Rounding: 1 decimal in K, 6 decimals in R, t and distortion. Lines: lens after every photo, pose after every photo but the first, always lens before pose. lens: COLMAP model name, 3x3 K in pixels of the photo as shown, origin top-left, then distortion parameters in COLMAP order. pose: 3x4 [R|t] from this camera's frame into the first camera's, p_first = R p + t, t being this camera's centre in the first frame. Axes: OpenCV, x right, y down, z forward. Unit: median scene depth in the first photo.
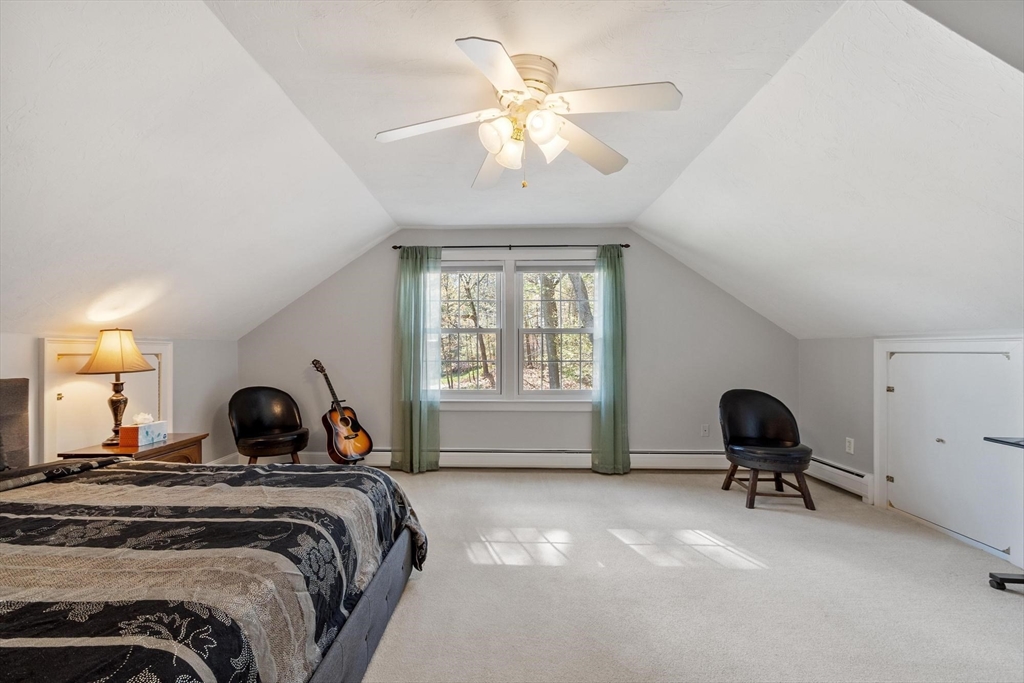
lens RADIAL K [[447.4, 0, 496.8], [0, 447.4, 344.7], [0, 0, 1]] dist [-0.000376, -0.000481]
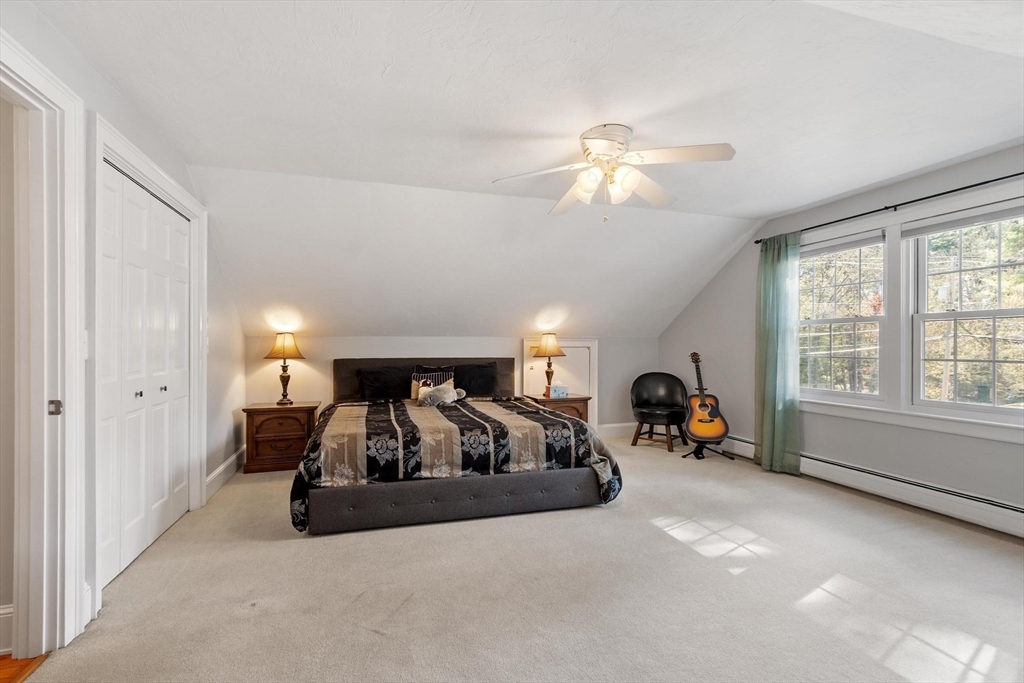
lens RADIAL K [[447.4, 0, 496.8], [0, 447.4, 344.7], [0, 0, 1]] dist [-0.000376, -0.000481]
pose [[0.317277, 0.000650, -0.948333, 0.568262], [0.012570, 0.999909, 0.004891, 0.000239], [0.948249, -0.013473, 0.317240, 0.134735]]
